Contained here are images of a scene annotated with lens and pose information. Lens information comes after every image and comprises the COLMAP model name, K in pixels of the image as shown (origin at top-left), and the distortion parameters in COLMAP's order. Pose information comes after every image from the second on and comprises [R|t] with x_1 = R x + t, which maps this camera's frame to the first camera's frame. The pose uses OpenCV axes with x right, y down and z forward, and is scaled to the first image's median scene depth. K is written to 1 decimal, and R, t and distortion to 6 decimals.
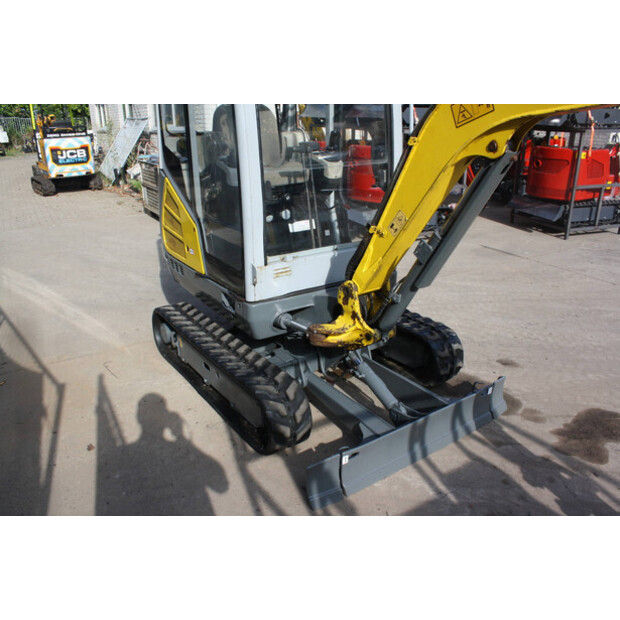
lens RADIAL K [[521.3, 0, 303.2], [0, 521.3, 311.2], [0, 0, 1]] dist [-0.157973, 0.123632]
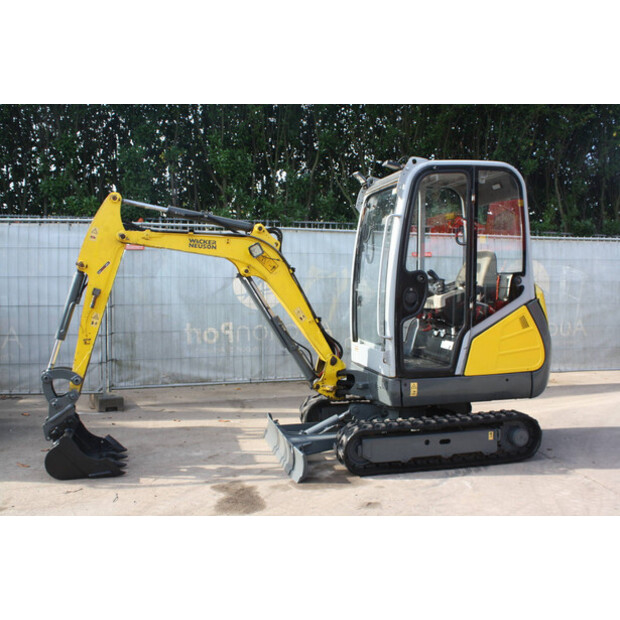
lens RADIAL K [[605.2, 0, 309.2], [0, 605.2, 313.1], [0, 0, 1]] dist [-0.090979, 0.000000]
pose [[-0.344735, 0.068190, -0.936220, 1.660823], [-0.335603, 0.922485, 0.190766, -0.454154], [0.876658, 0.379961, -0.295128, 1.255820]]
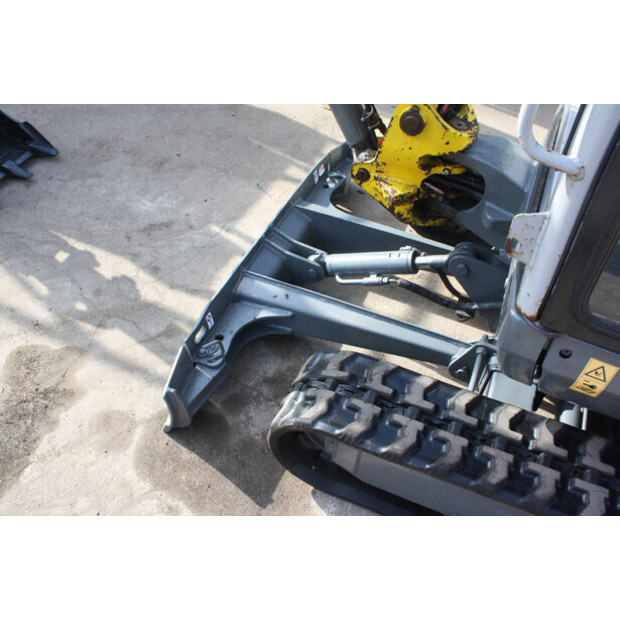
lens RADIAL K [[549.3, 0, 306.4], [0, 549.3, 307.8], [0, 0, 1]] dist [-0.079554, 0.020040]
pose [[-0.845865, 0.393265, -0.360353, 0.414950], [-0.203772, 0.386091, 0.899672, -0.358408], [0.492939, 0.834432, -0.246445, 1.068059]]
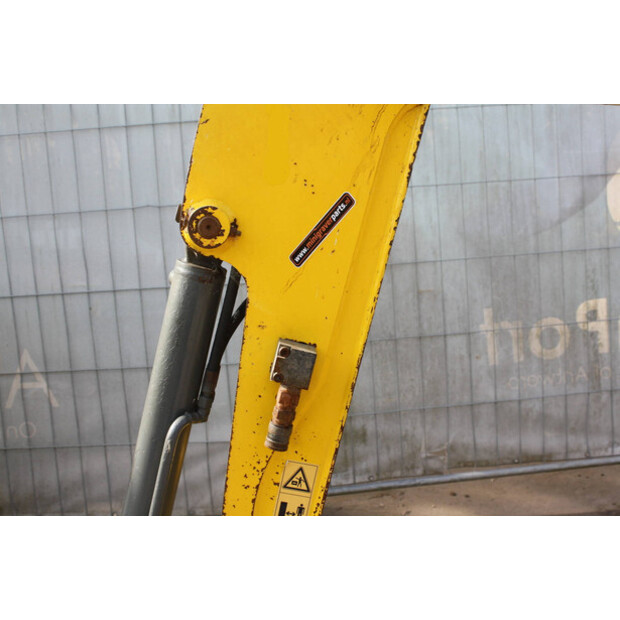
lens RADIAL K [[889.8, 0, 308.4], [0, 889.8, 308.9], [0, 0, 1]] dist [-0.042312, 0.000000]
pose [[-0.548641, 0.199801, -0.811833, 0.797083], [-0.225961, 0.899451, 0.374071, -0.226539], [0.804944, 0.388673, -0.448329, 0.532395]]
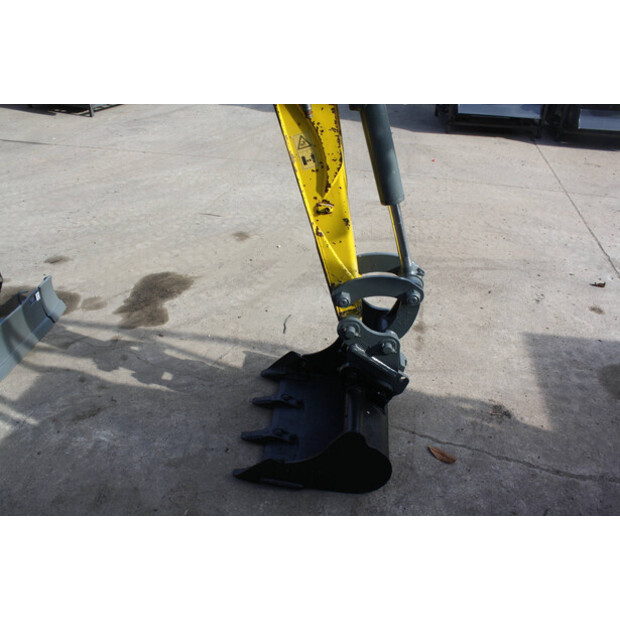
lens RADIAL K [[521.3, 0, 313.4], [0, 521.3, 312.4], [0, 0, 1]] dist [-0.157973, 0.123632]
pose [[0.663721, -0.381006, 0.643668, 0.091730], [0.231818, 0.922951, 0.307280, 0.017102], [-0.711150, -0.054734, 0.700906, 0.001809]]
